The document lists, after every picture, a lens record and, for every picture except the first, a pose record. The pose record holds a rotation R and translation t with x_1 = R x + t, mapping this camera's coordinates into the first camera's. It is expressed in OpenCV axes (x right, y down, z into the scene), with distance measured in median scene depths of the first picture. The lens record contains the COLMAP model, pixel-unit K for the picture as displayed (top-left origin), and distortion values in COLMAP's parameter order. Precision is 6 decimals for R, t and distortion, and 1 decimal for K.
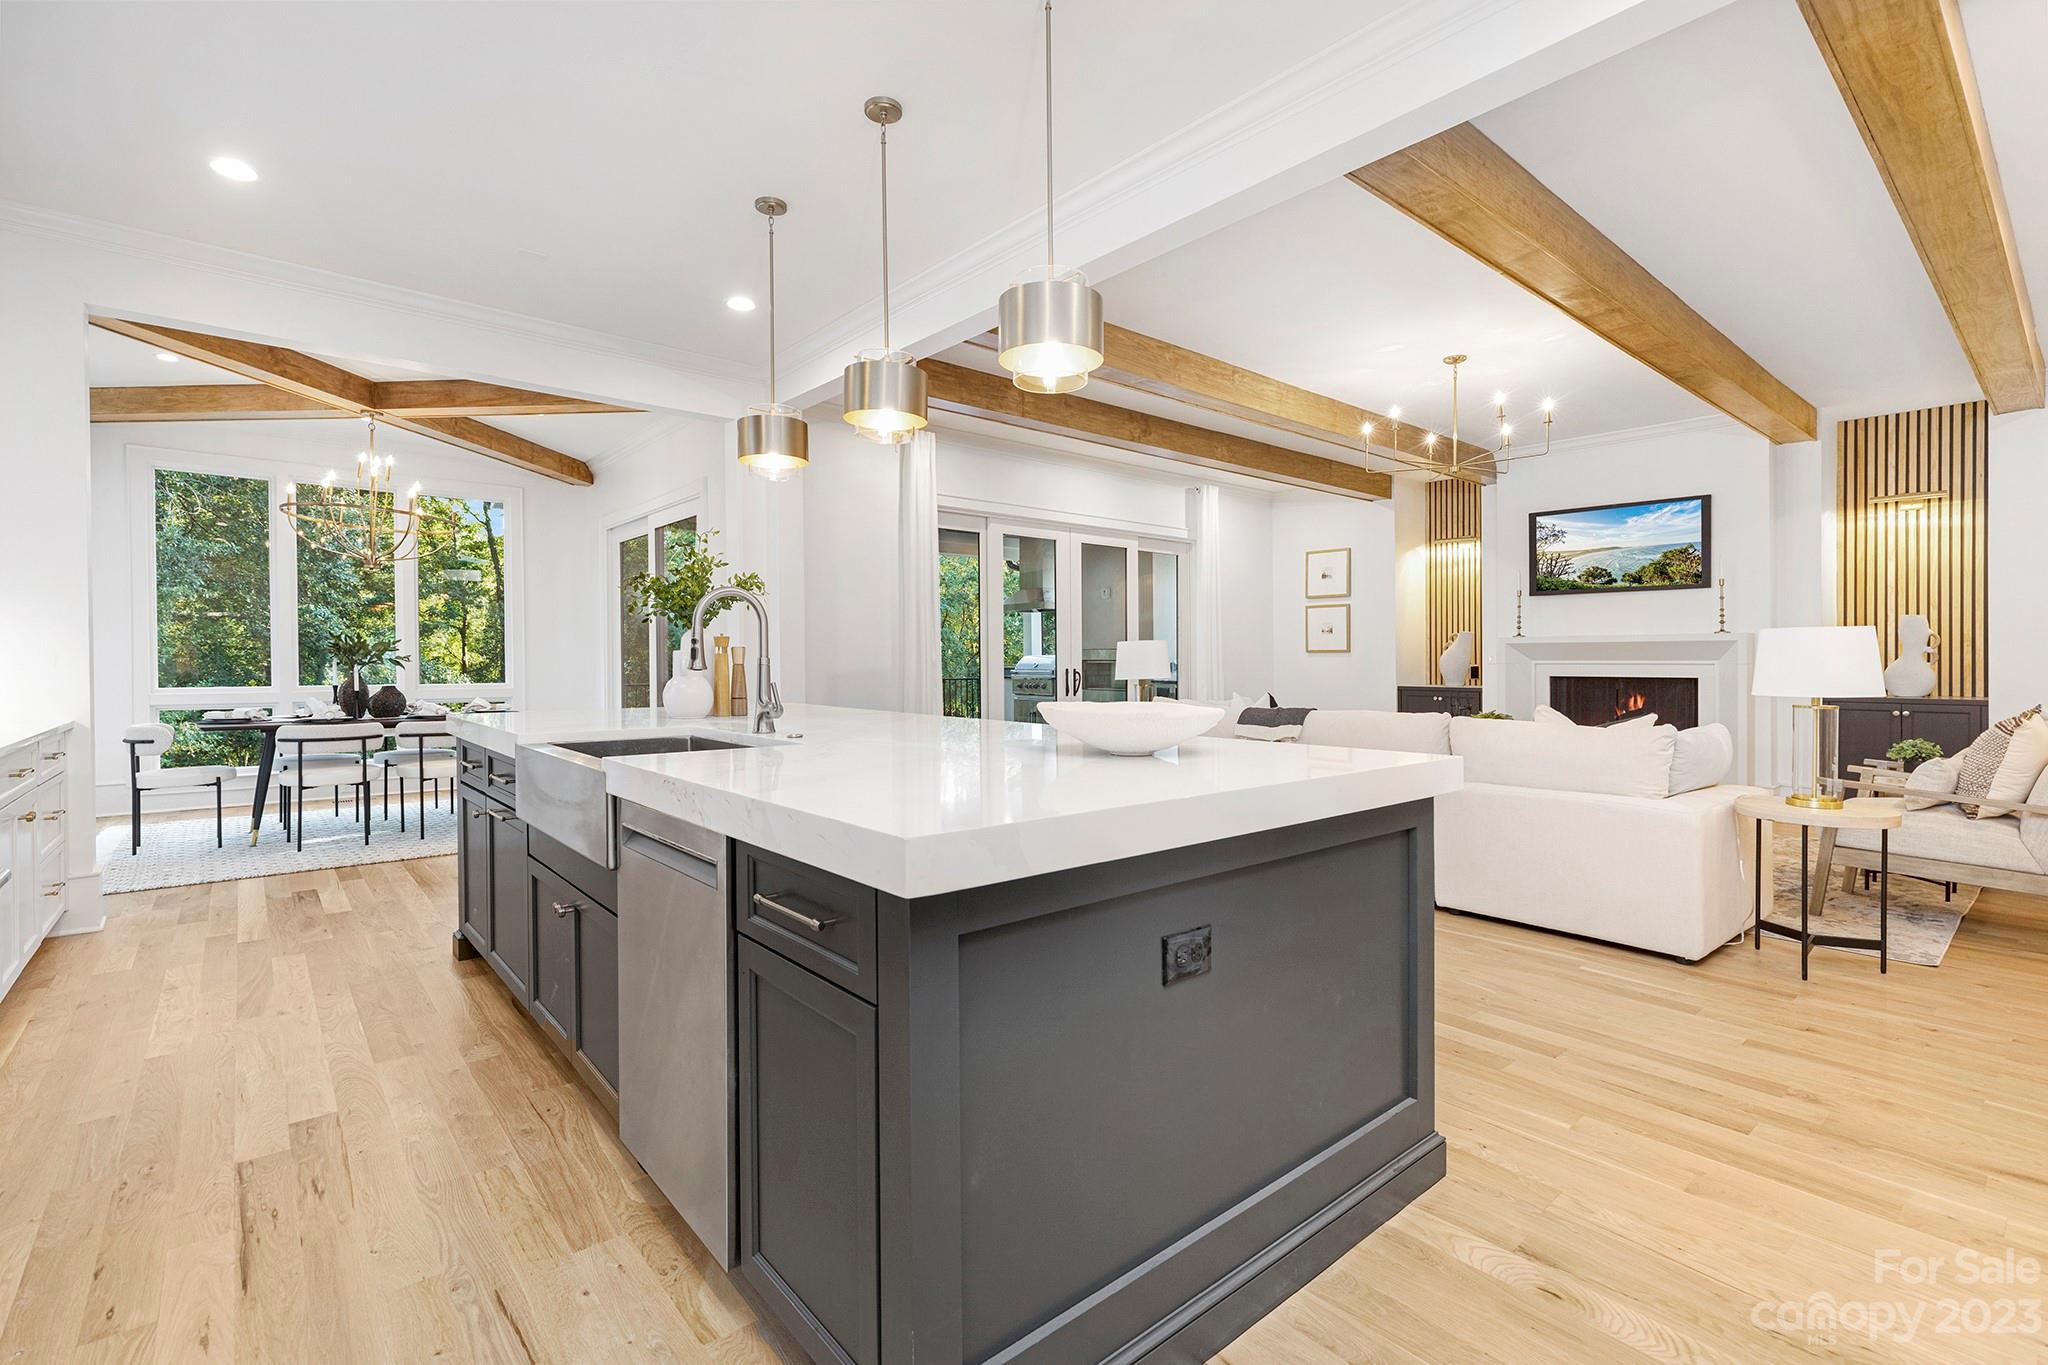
lens RADIAL K [[910.8, 0, 1021.1], [0, 910.8, 672.8], [0, 0, 1]] dist [0.002776, -0.000738]
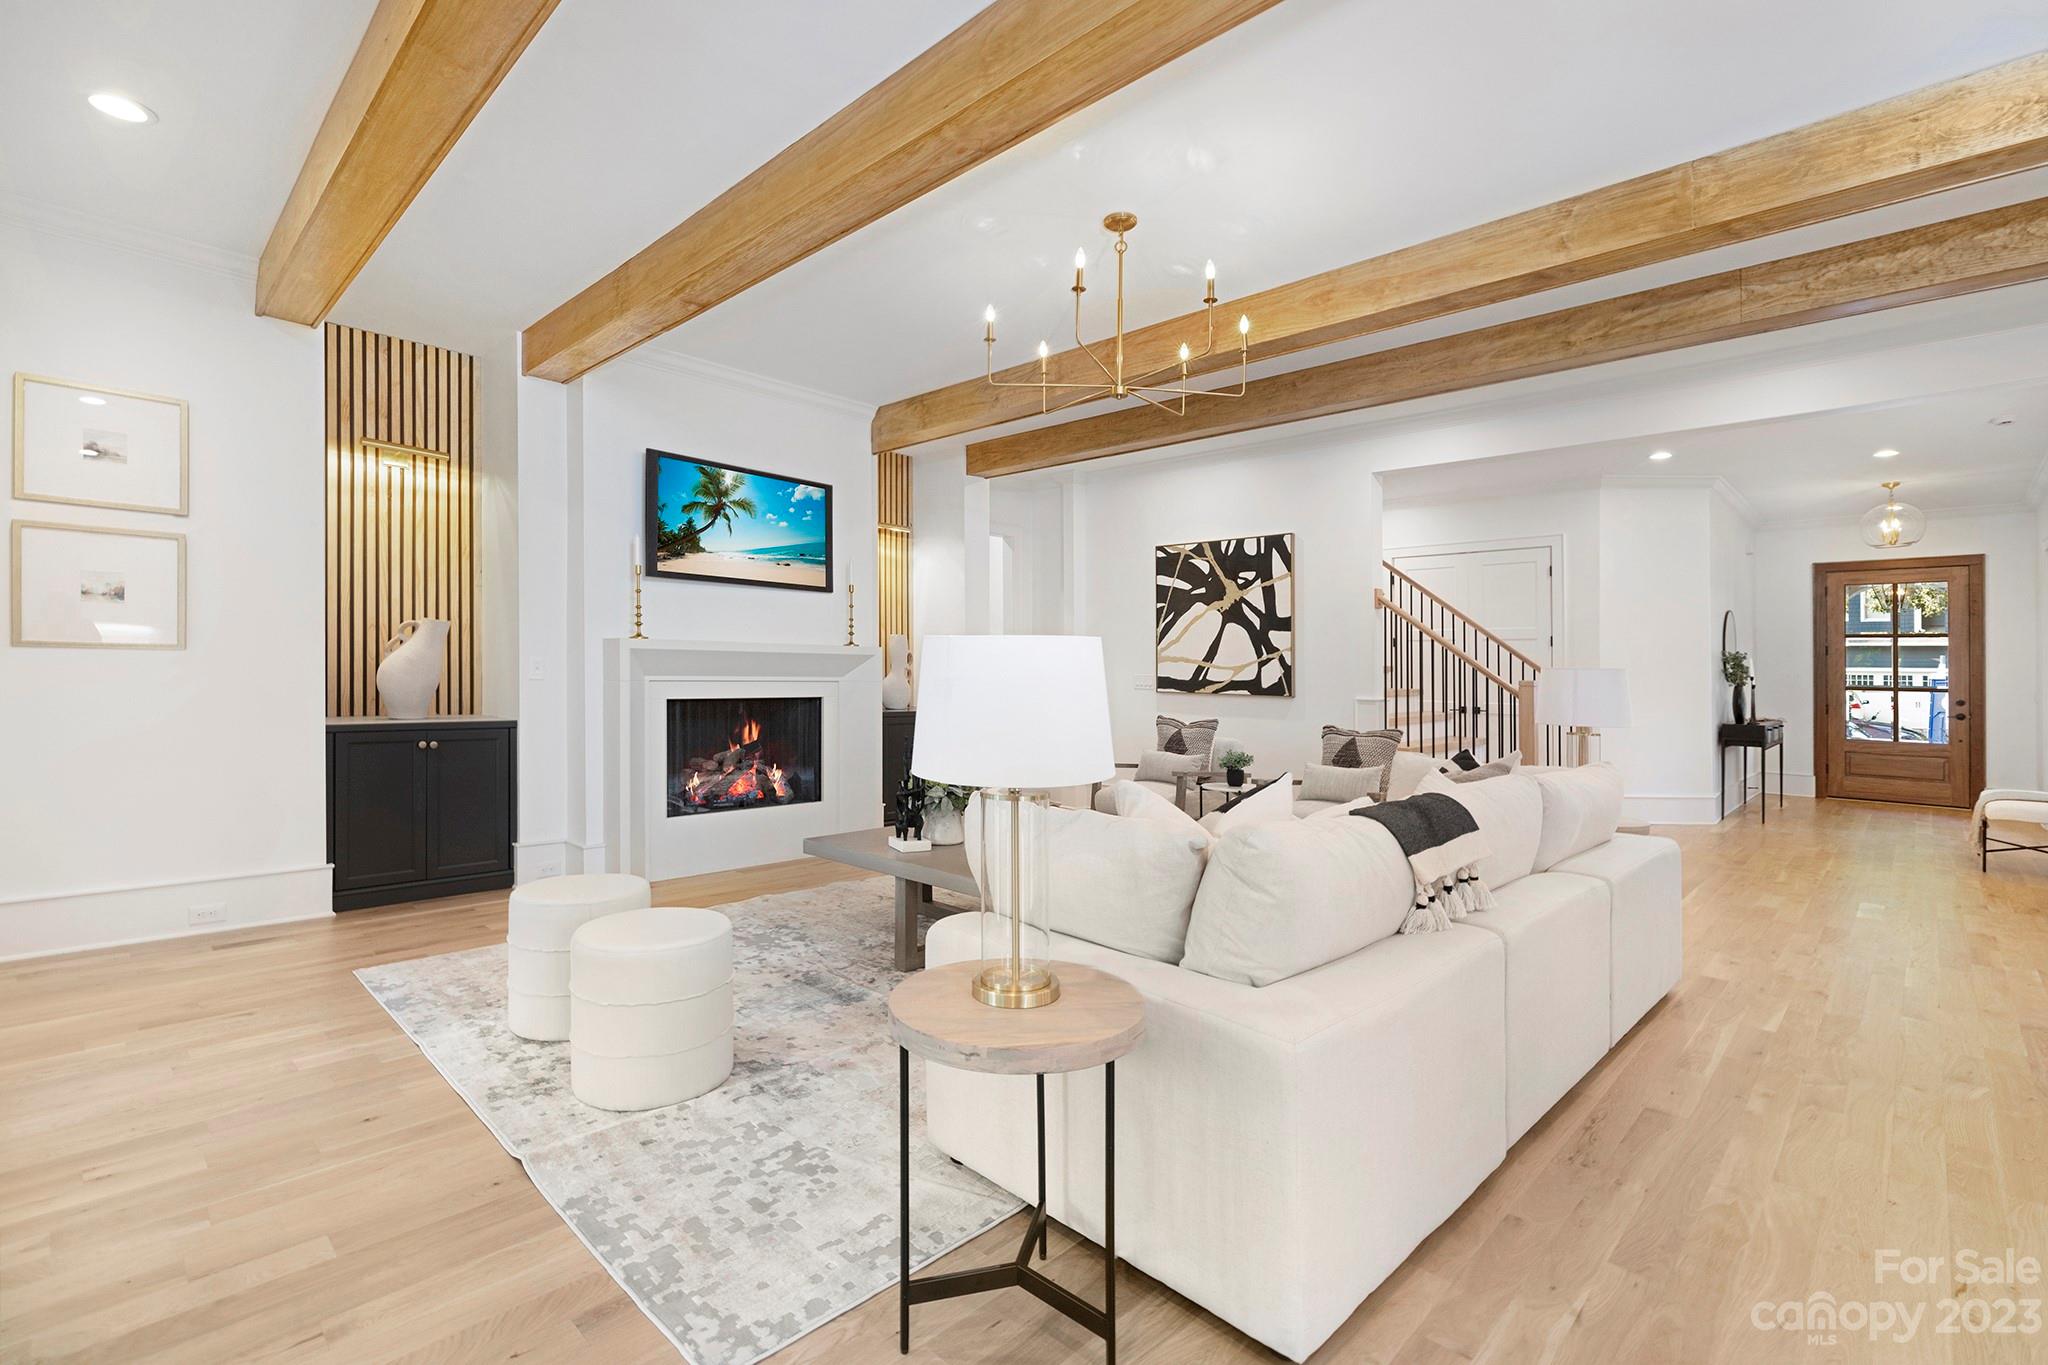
lens RADIAL K [[928.6, 0, 1026.8], [0, 928.6, 646.9], [0, 0, 1]] dist [0.001978, 0.001247]
pose [[-0.101716, 0.025160, 0.994495, -0.171276], [-0.004055, 0.999661, -0.025705, -0.027058], [-0.994805, -0.006647, -0.101580, 1.178293]]
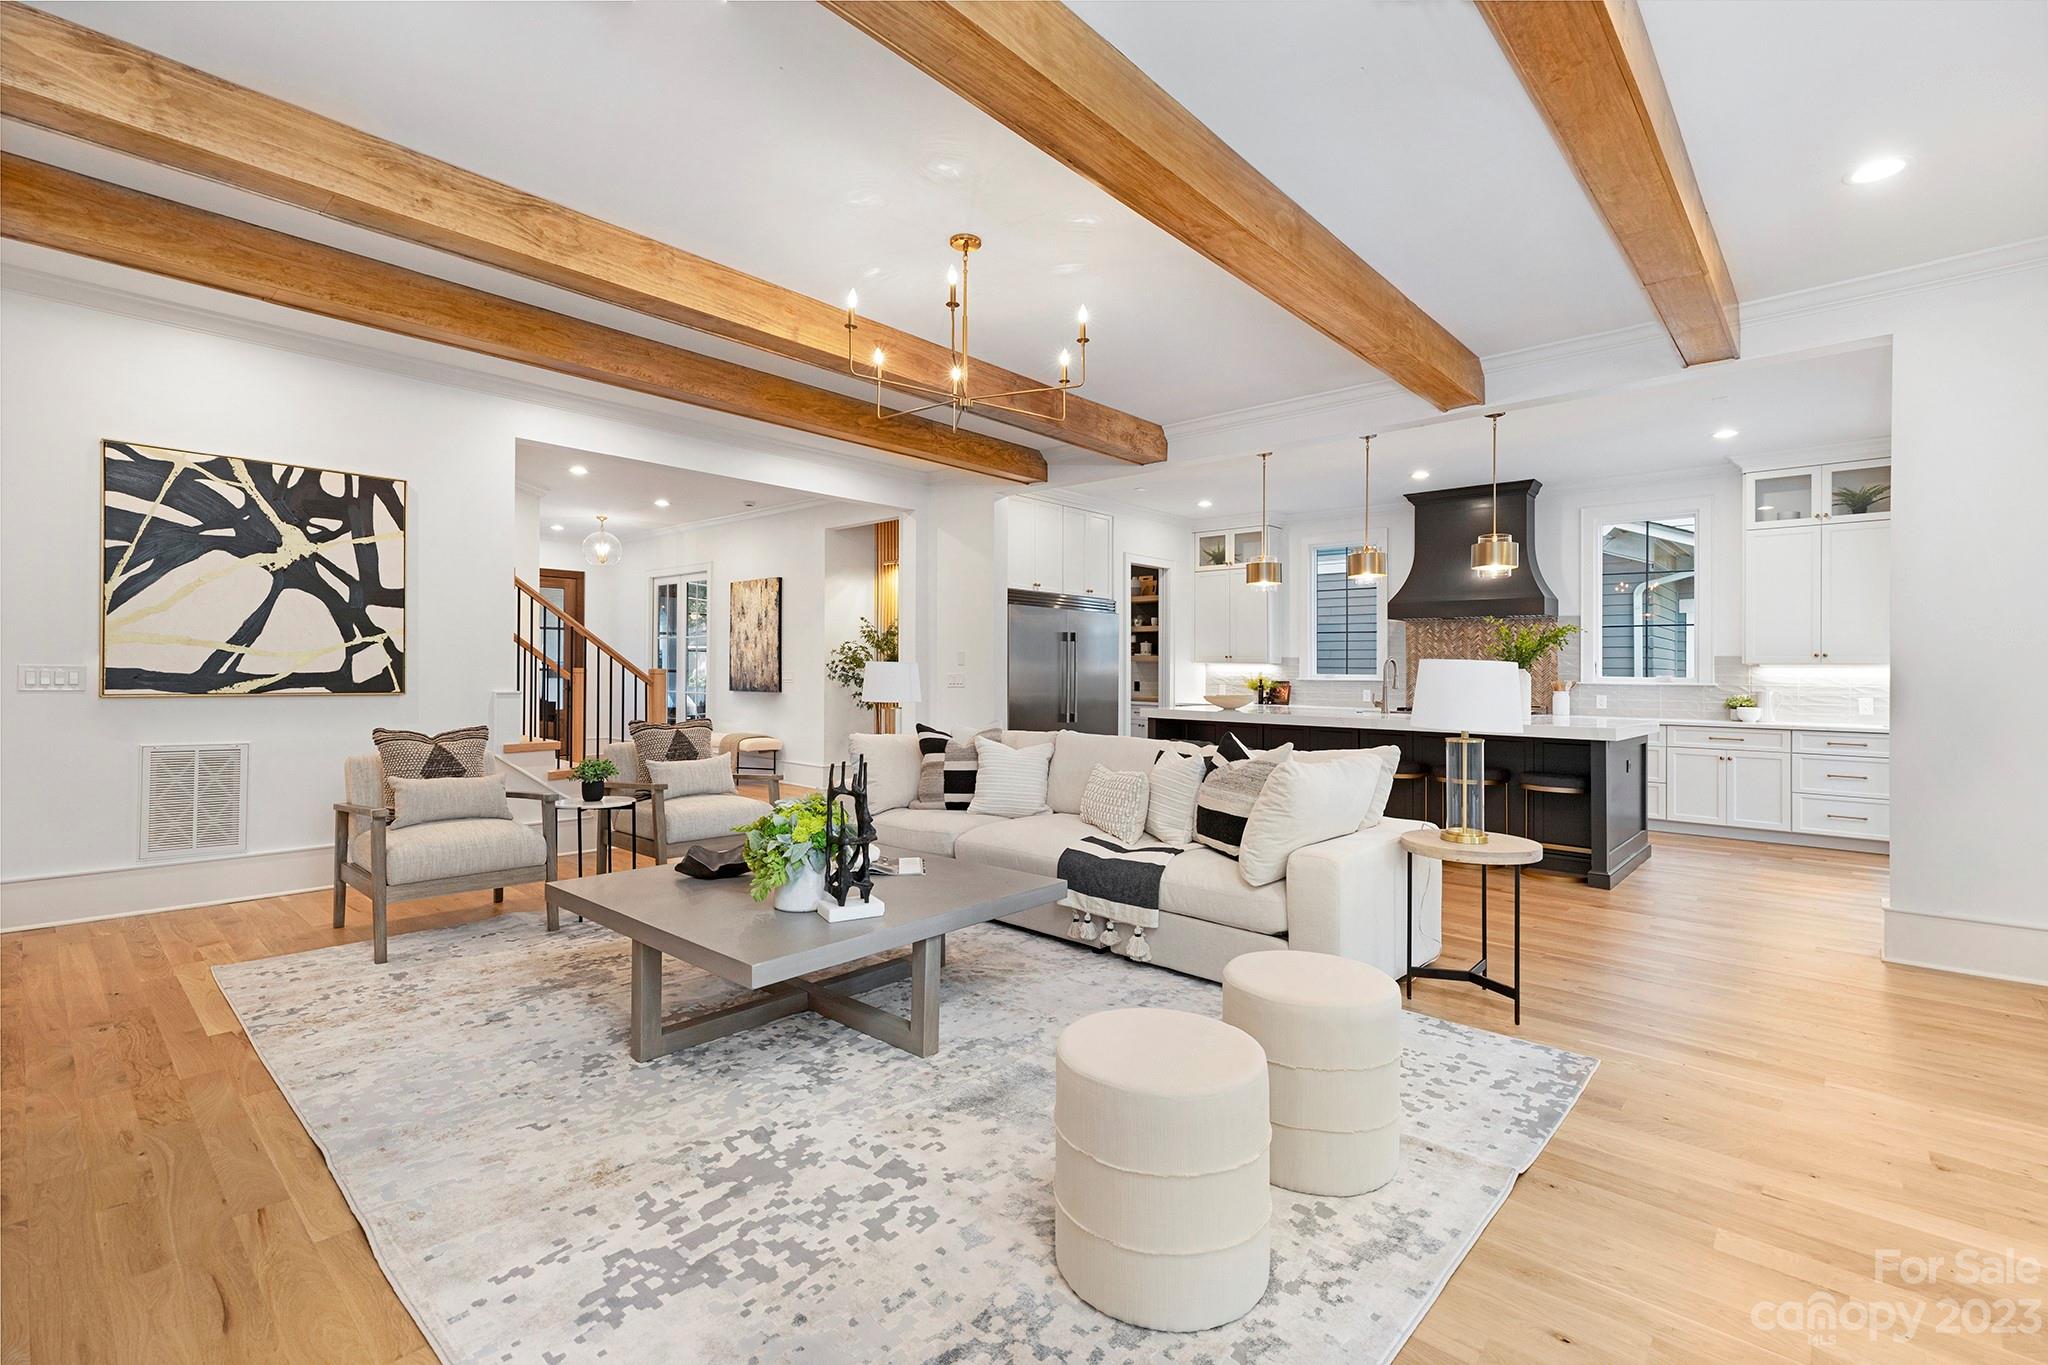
lens RADIAL K [[910.8, 0, 1025.2], [0, 910.8, 624.1], [0, 0, 1]] dist [0.002776, -0.000738]
pose [[-0.990807, -0.018186, -0.134052, 0.542547], [-0.013073, 0.999157, -0.038921, -0.036749], [0.134647, -0.036811, -0.990210, 1.739499]]
